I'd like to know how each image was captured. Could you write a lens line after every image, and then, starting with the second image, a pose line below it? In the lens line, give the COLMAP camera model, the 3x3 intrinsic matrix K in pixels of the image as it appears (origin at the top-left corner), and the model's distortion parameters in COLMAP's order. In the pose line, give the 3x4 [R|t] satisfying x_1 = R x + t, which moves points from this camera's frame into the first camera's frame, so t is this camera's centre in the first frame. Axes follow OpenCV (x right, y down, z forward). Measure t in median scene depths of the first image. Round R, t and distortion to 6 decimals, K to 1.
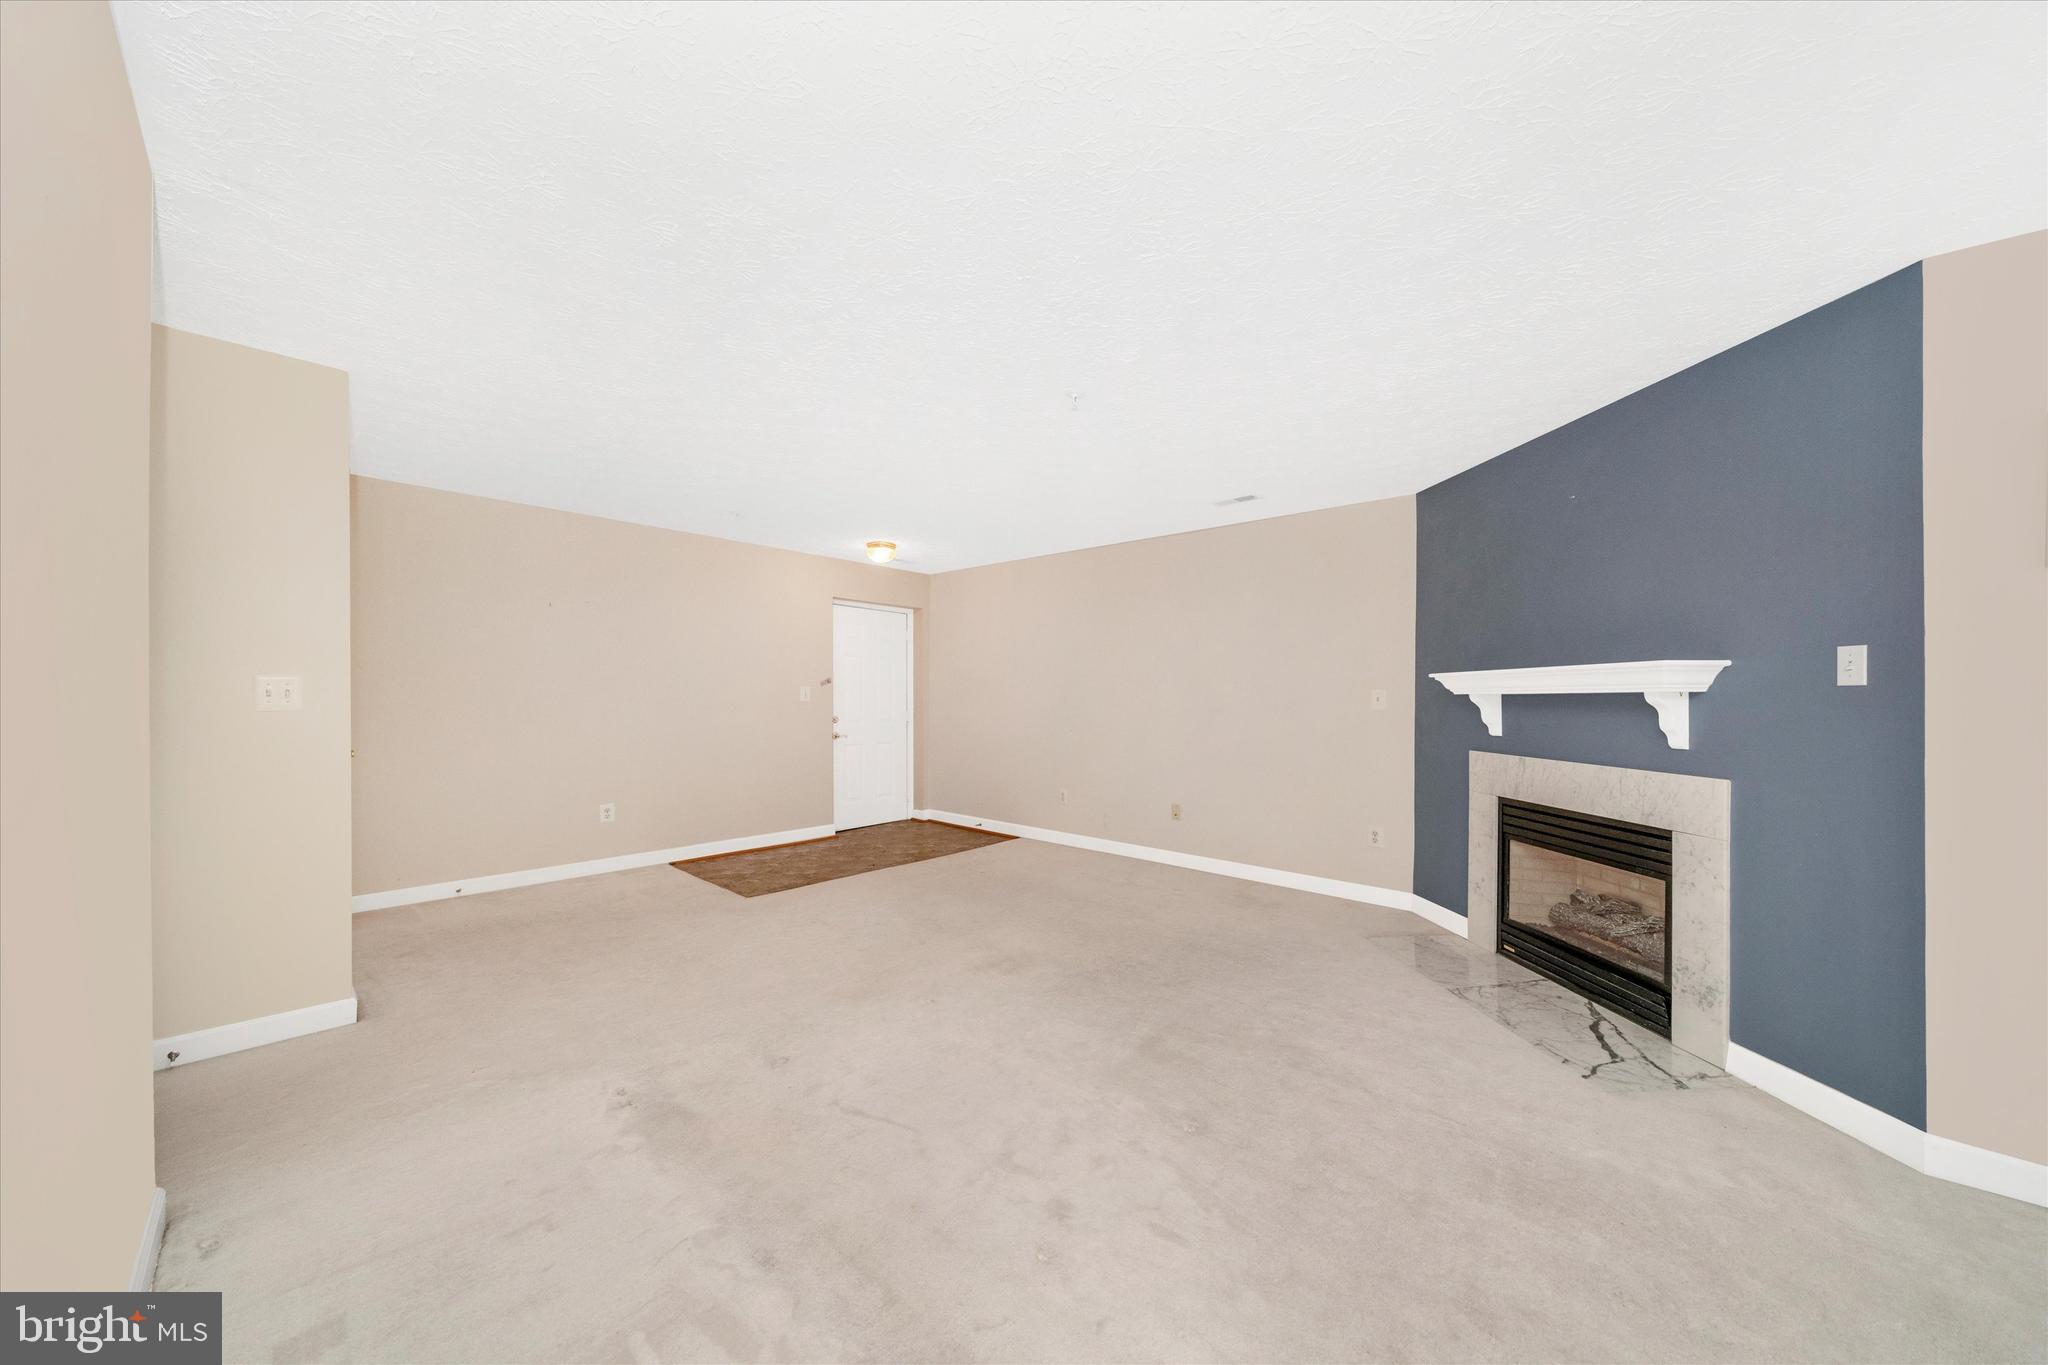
lens RADIAL K [[703.9, 0, 1011.1], [0, 703.9, 700.7], [0, 0, 1]] dist [-0.004557, 0.000298]
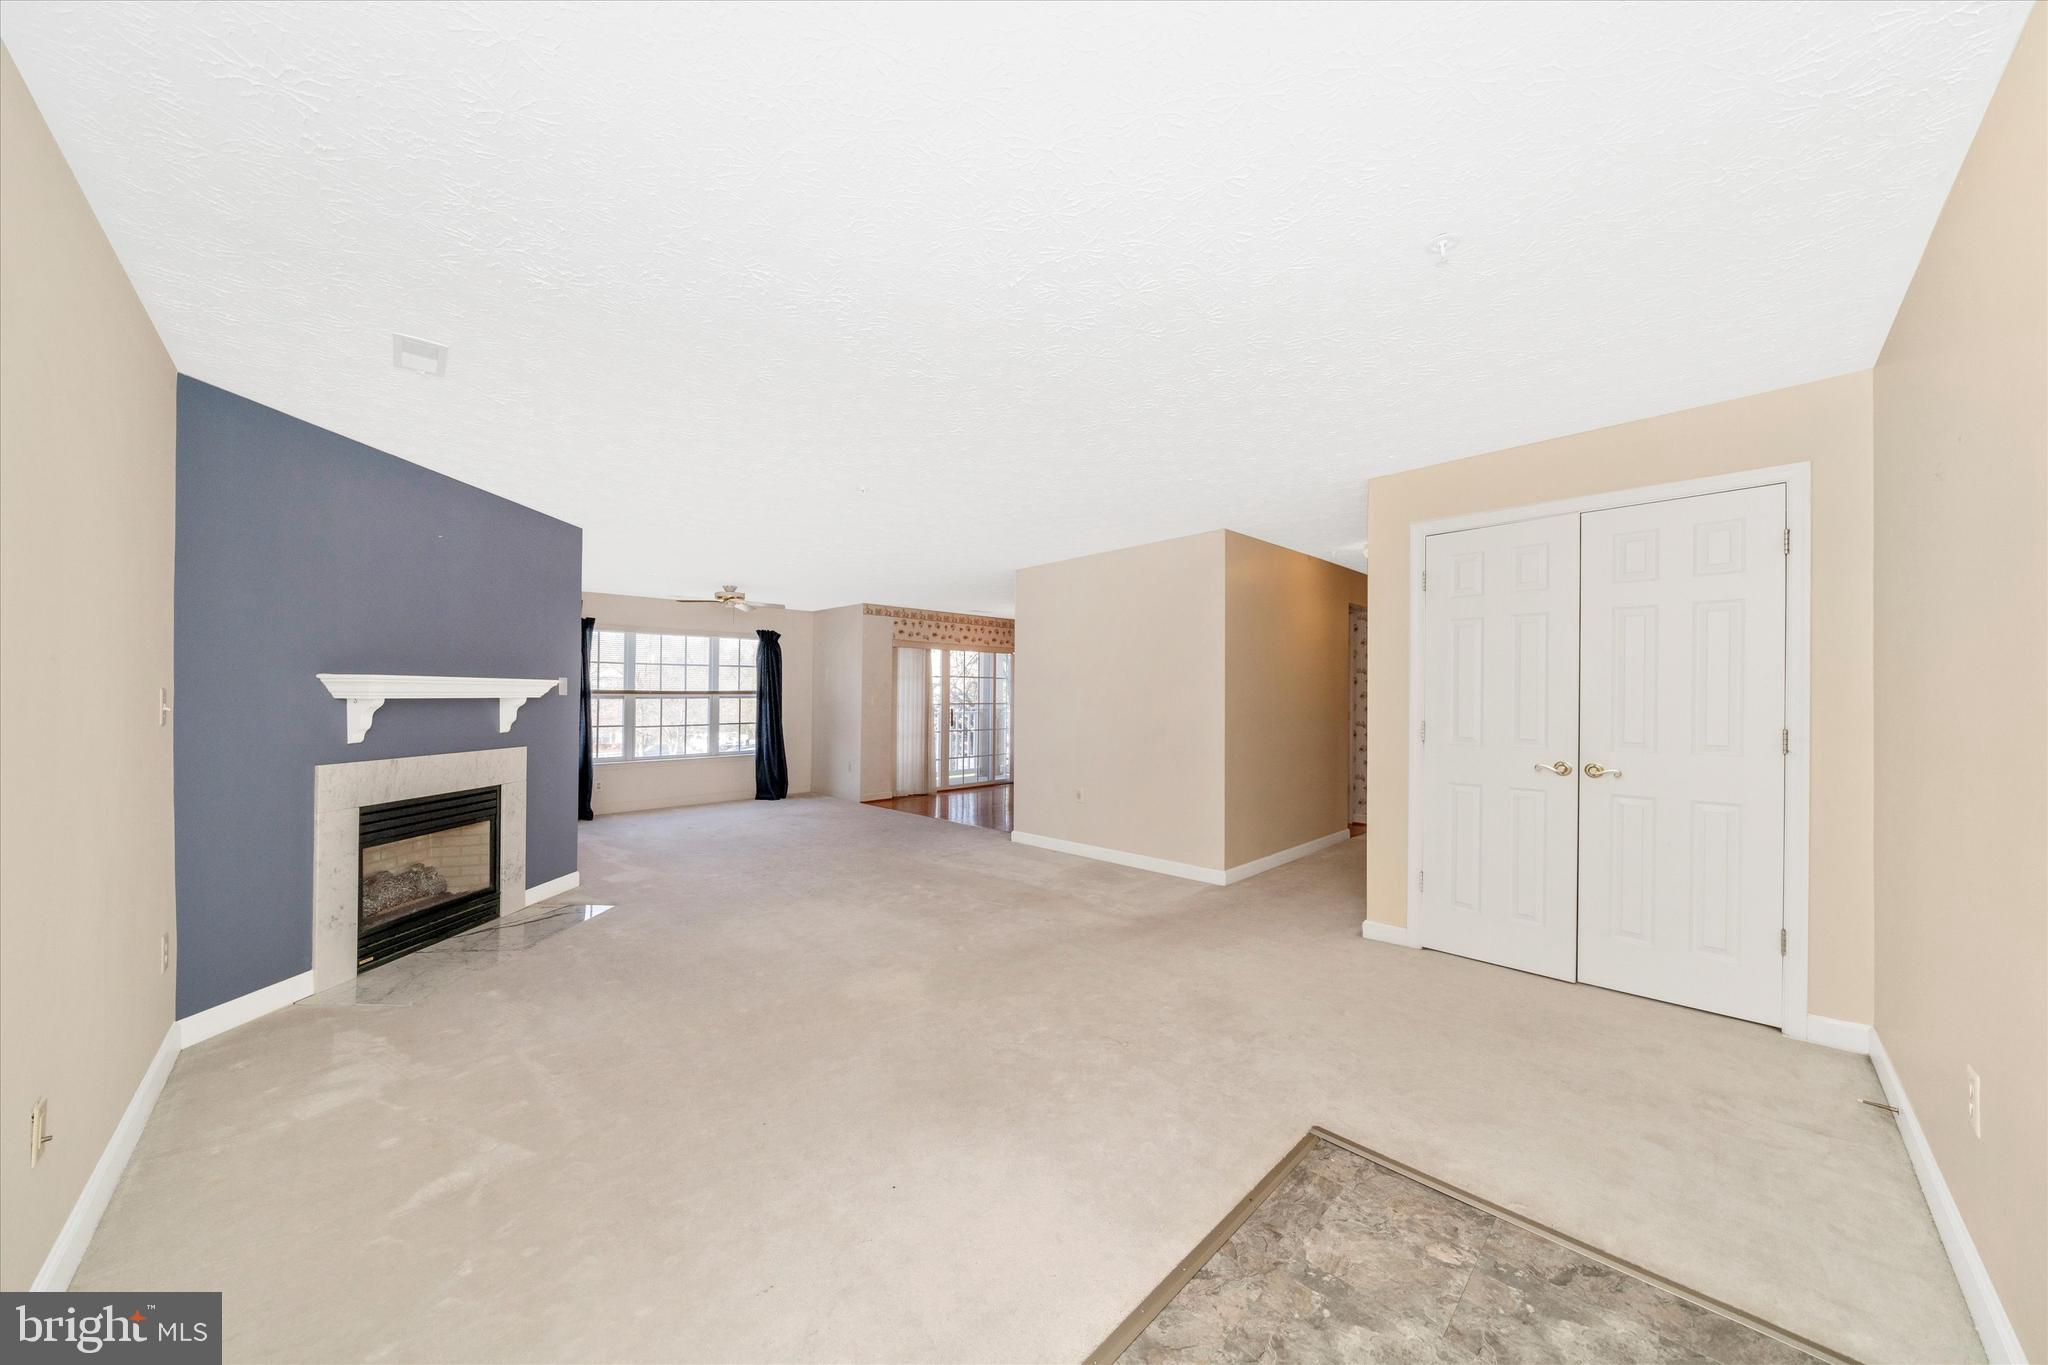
lens RADIAL K [[693.5, 0, 1041.7], [0, 693.5, 688.3], [0, 0, 1]] dist [-0.007455, 0.000224]
pose [[-0.999583, -0.002875, 0.028746, -0.318016], [-0.003035, 0.999980, -0.005531, -0.027676], [-0.028730, -0.005615, -0.999571, 2.428779]]
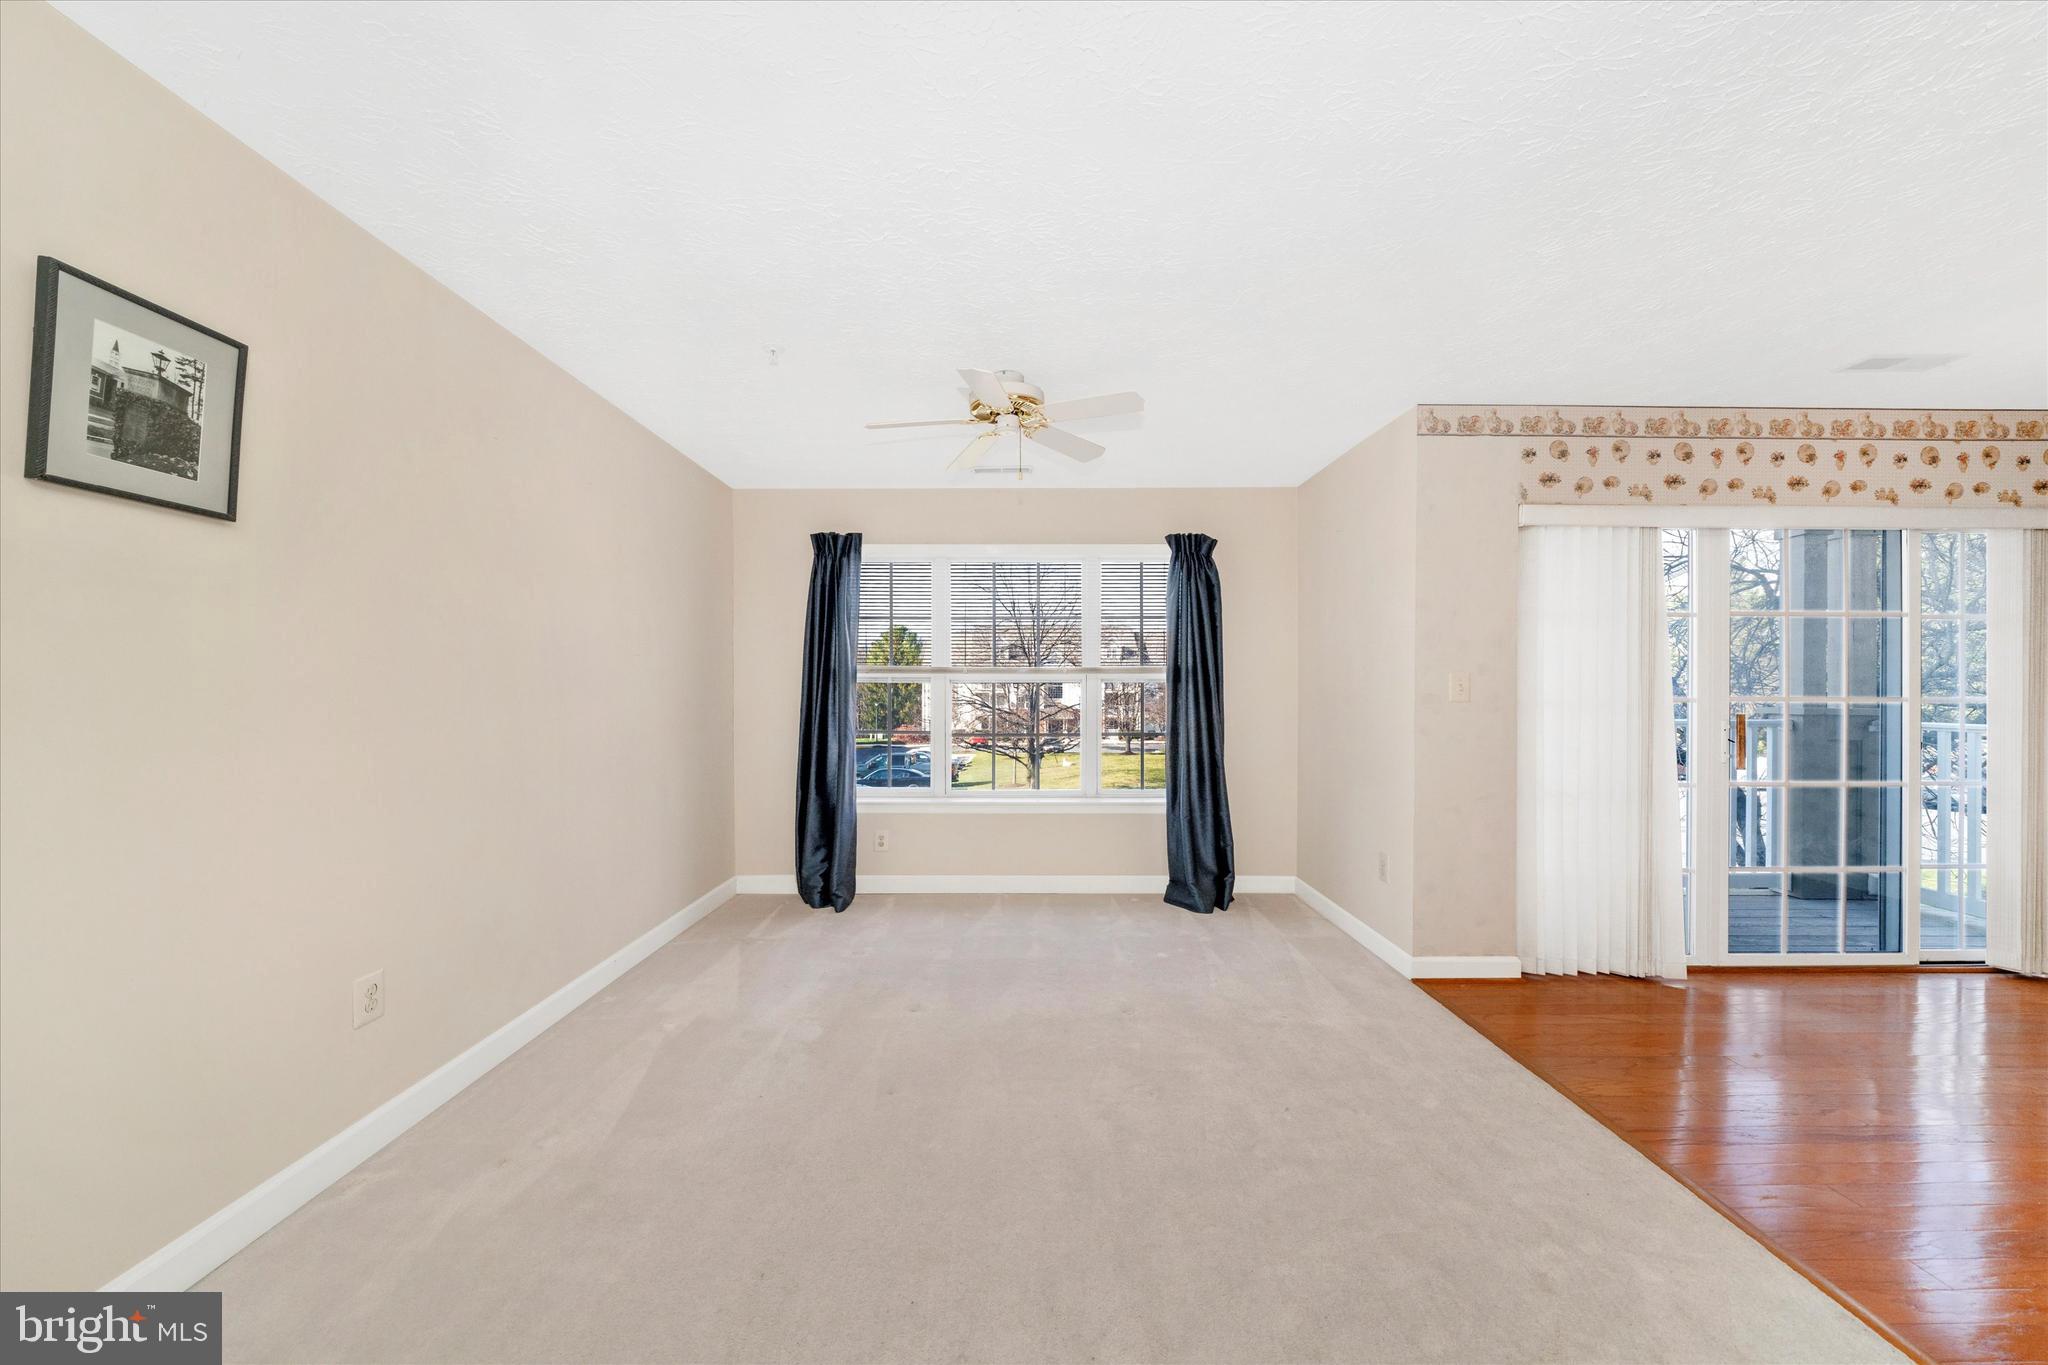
lens RADIAL K [[703.9, 0, 1013.4], [0, 703.9, 684.5], [0, 0, 1]] dist [-0.004557, 0.000298]
pose [[-0.670668, -0.001926, 0.741755, 0.200224], [-0.001037, 0.999998, 0.001660, 0.007488], [-0.741757, 0.000344, -0.670668, 0.480086]]
